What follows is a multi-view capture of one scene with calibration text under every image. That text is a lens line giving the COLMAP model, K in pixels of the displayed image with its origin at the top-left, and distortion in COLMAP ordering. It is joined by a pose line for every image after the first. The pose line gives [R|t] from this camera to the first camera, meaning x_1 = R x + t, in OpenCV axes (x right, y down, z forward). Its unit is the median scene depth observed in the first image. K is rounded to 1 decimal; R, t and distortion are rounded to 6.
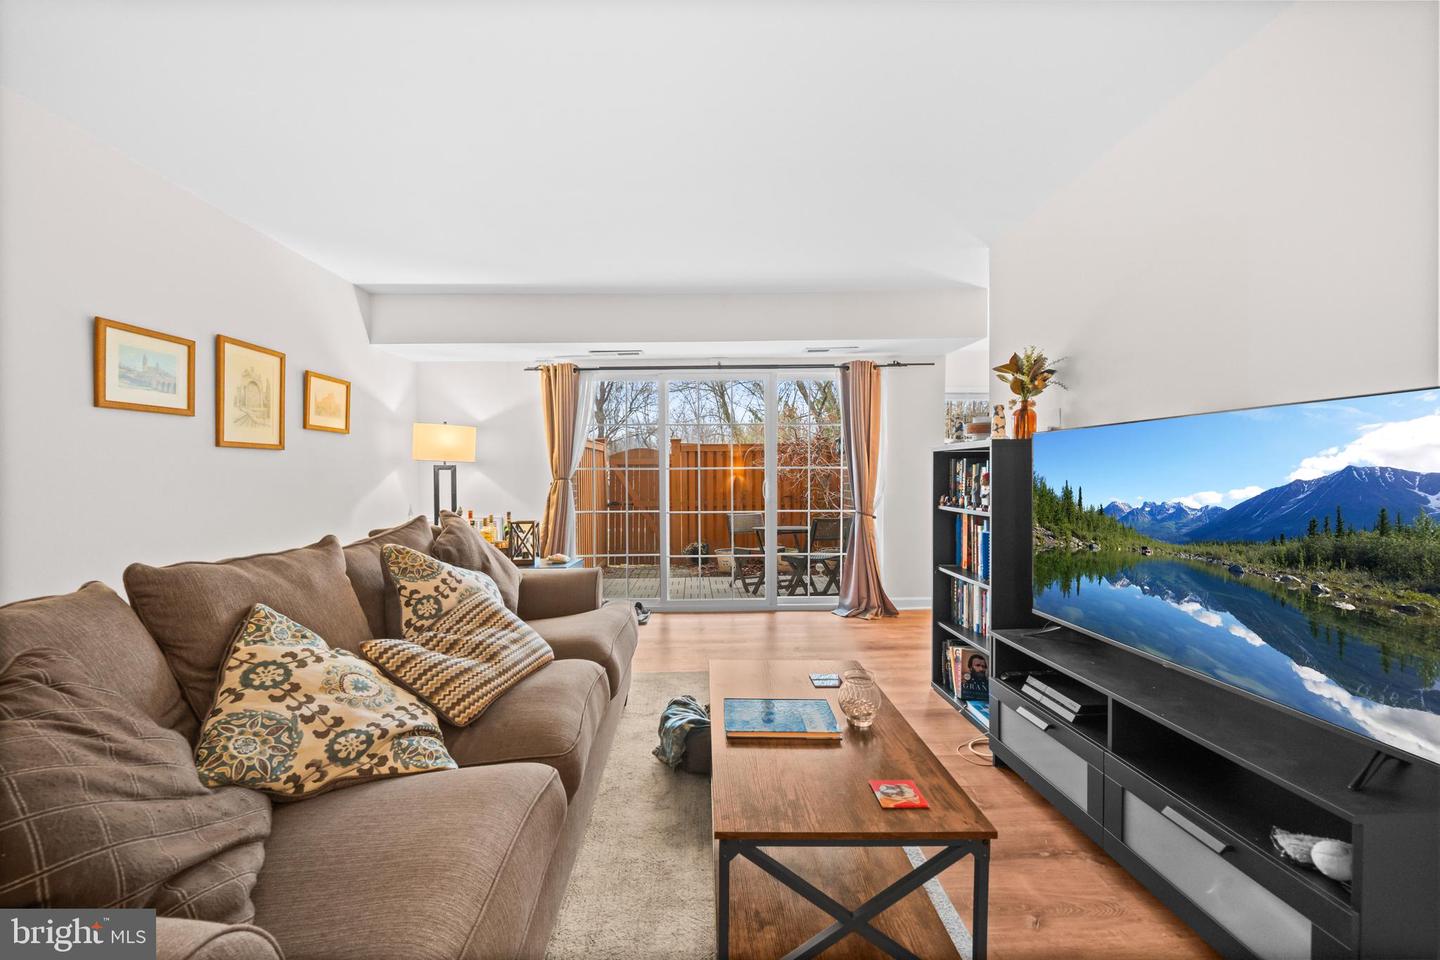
lens RADIAL K [[582.5, 0, 714.3], [0, 582.5, 485.3], [0, 0, 1]] dist [-0.000537, 0.000260]
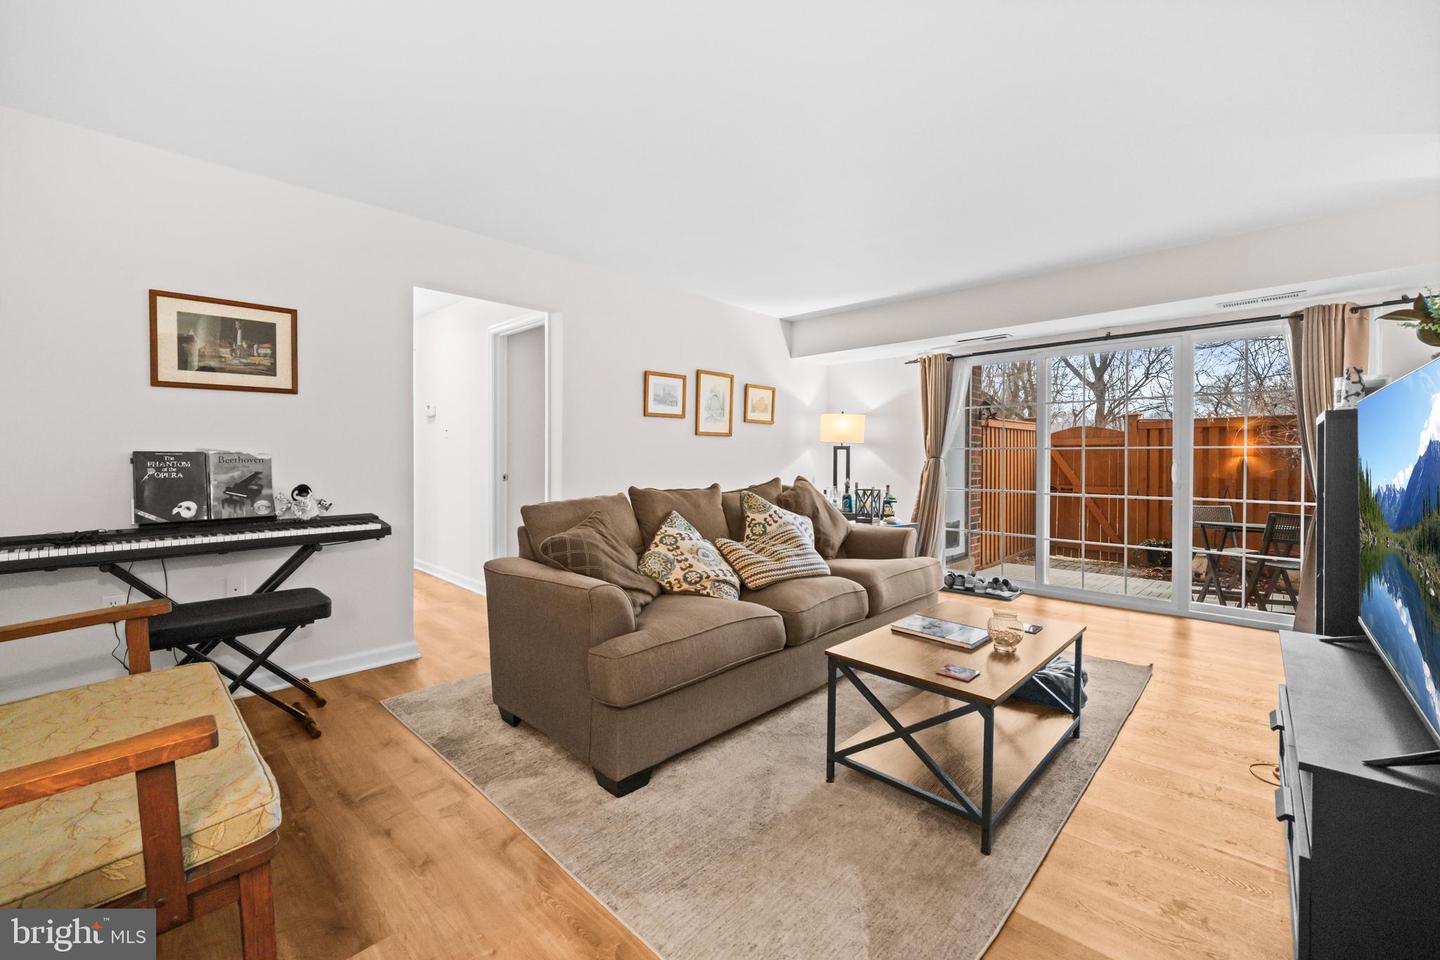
lens RADIAL K [[582.5, 0, 667.5], [0, 582.5, 462.6], [0, 0, 1]] dist [-0.000537, 0.000260]
pose [[0.666132, 0.016623, -0.745649, 0.546617], [-0.022401, 0.999746, 0.002275, 0.018060], [0.745498, 0.015187, 0.666335, -0.299299]]
